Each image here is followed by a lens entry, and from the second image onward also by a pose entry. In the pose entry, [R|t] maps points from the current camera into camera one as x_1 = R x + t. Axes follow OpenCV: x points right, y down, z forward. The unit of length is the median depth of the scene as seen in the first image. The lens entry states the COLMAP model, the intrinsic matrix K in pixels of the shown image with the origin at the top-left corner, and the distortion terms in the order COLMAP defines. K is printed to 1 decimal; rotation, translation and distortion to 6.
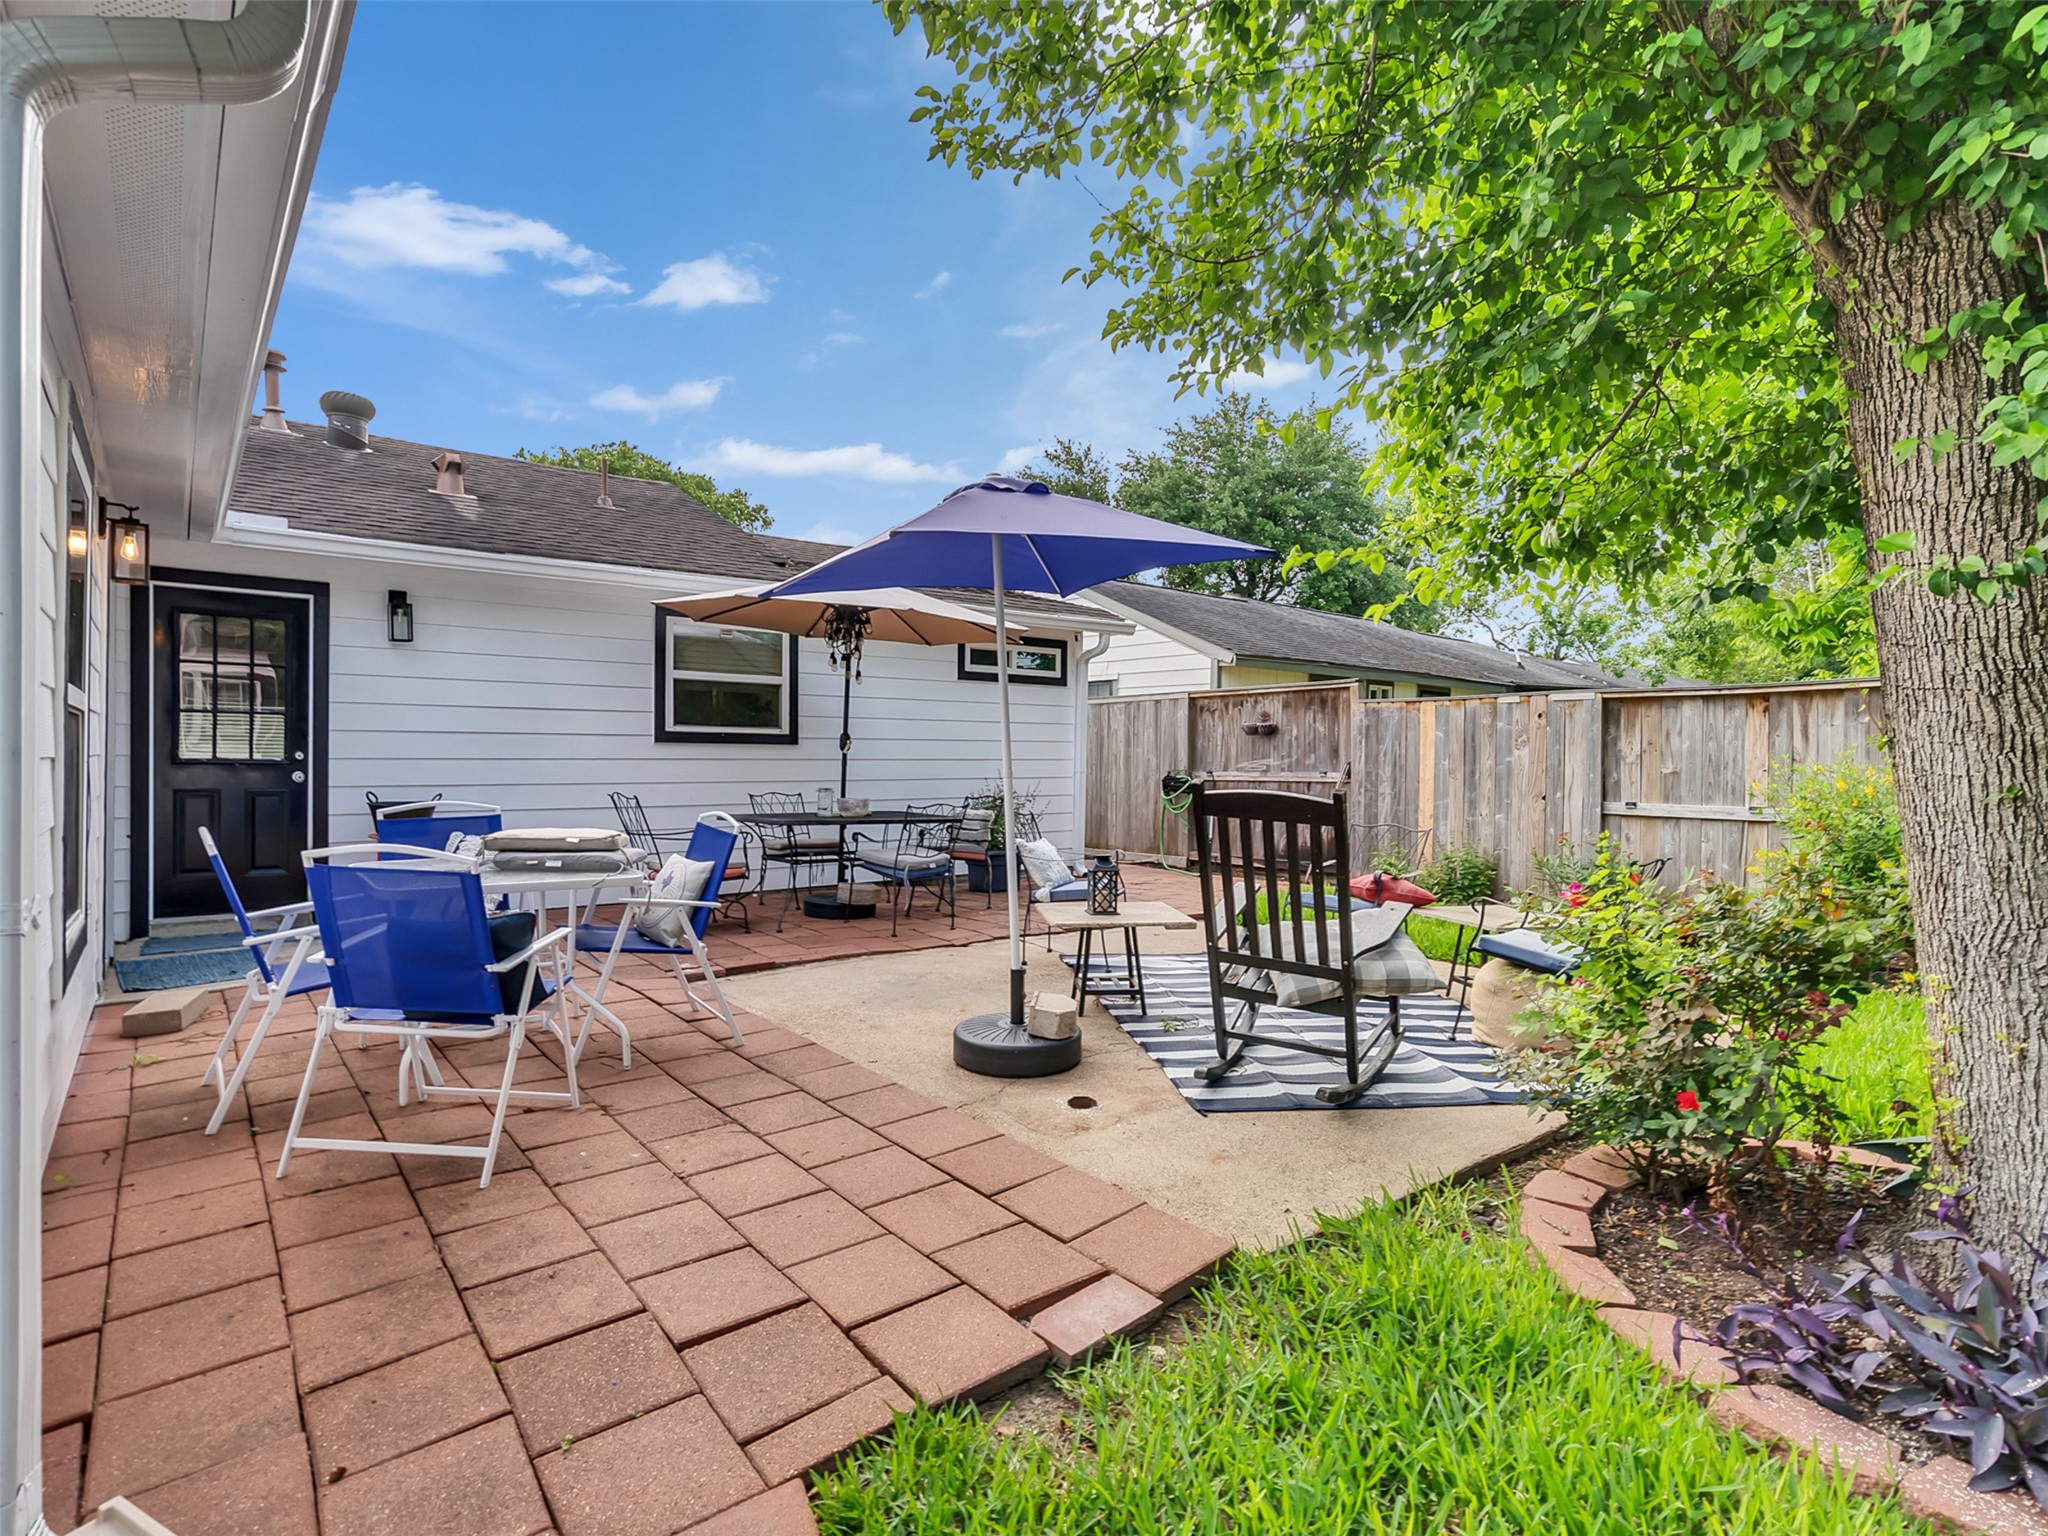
lens RADIAL K [[1043.3, 0, 1023.7], [0, 1043.3, 759.7], [0, 0, 1]] dist [0.001775, 0.000216]
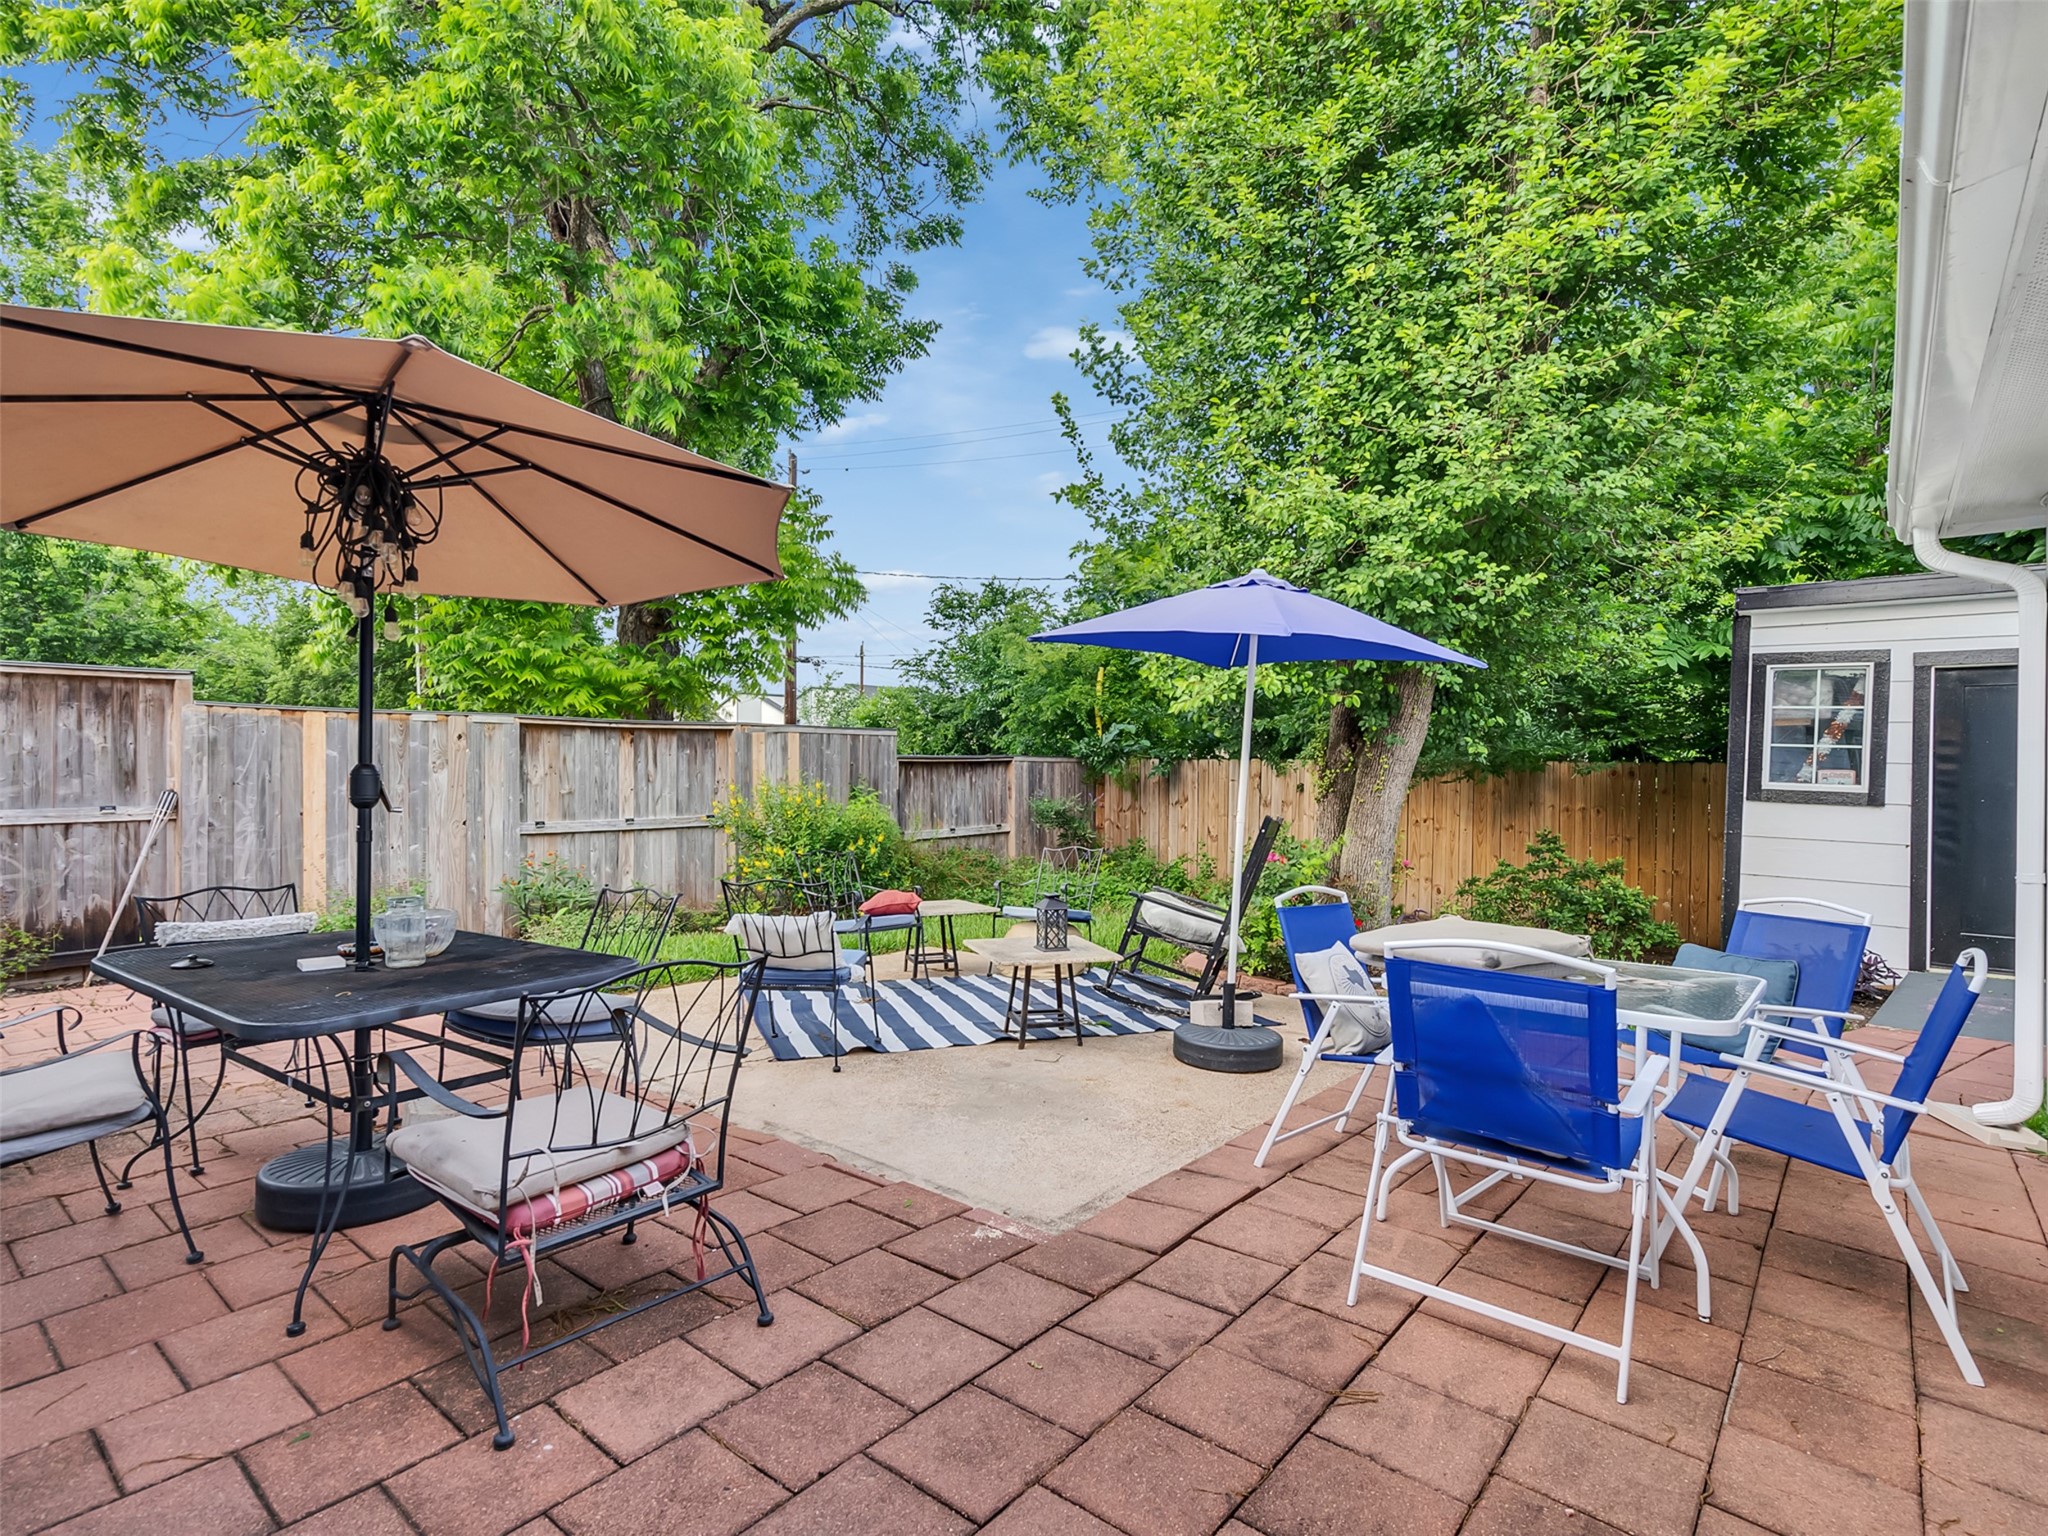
lens RADIAL K [[1043.3, 0, 1022.1], [0, 1043.3, 771.0], [0, 0, 1]] dist [0.001775, 0.000216]
pose [[-0.199752, -0.019955, 0.979643, -0.315554], [-0.012518, 0.999763, 0.017813, -0.020055], [-0.979766, -0.008705, -0.199955, 0.401487]]
